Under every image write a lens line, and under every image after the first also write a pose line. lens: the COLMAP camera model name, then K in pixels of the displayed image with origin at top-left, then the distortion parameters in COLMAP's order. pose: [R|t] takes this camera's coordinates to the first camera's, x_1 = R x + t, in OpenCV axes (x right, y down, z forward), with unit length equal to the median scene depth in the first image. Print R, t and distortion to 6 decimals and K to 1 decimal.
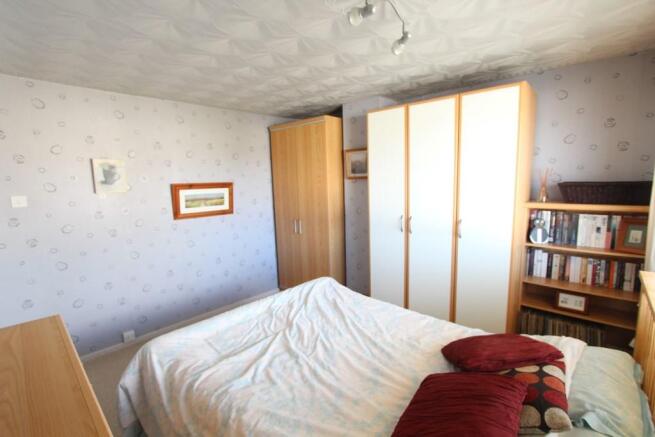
lens RADIAL K [[301.8, 0, 325.2], [0, 301.8, 216.5], [0, 0, 1]] dist [-0.013604, 0.001110]
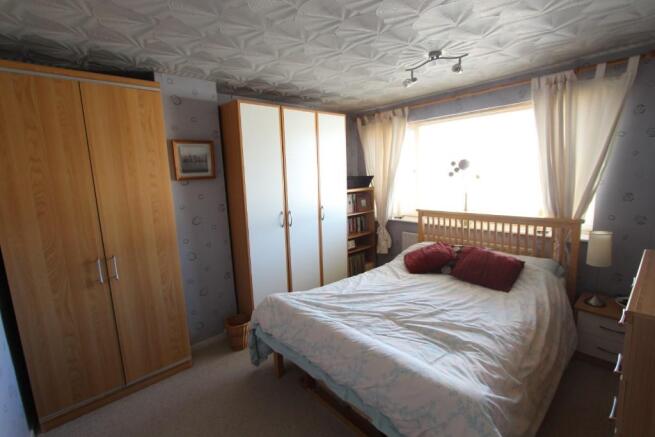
lens RADIAL K [[301.8, 0, 325.1], [0, 301.8, 220.8], [0, 0, 1]] dist [-0.013604, 0.001110]
pose [[0.113484, -0.135350, 0.984277, -0.973692], [0.164798, 0.979518, 0.115695, -0.088044], [-0.979777, 0.149077, 0.133465, 0.919822]]
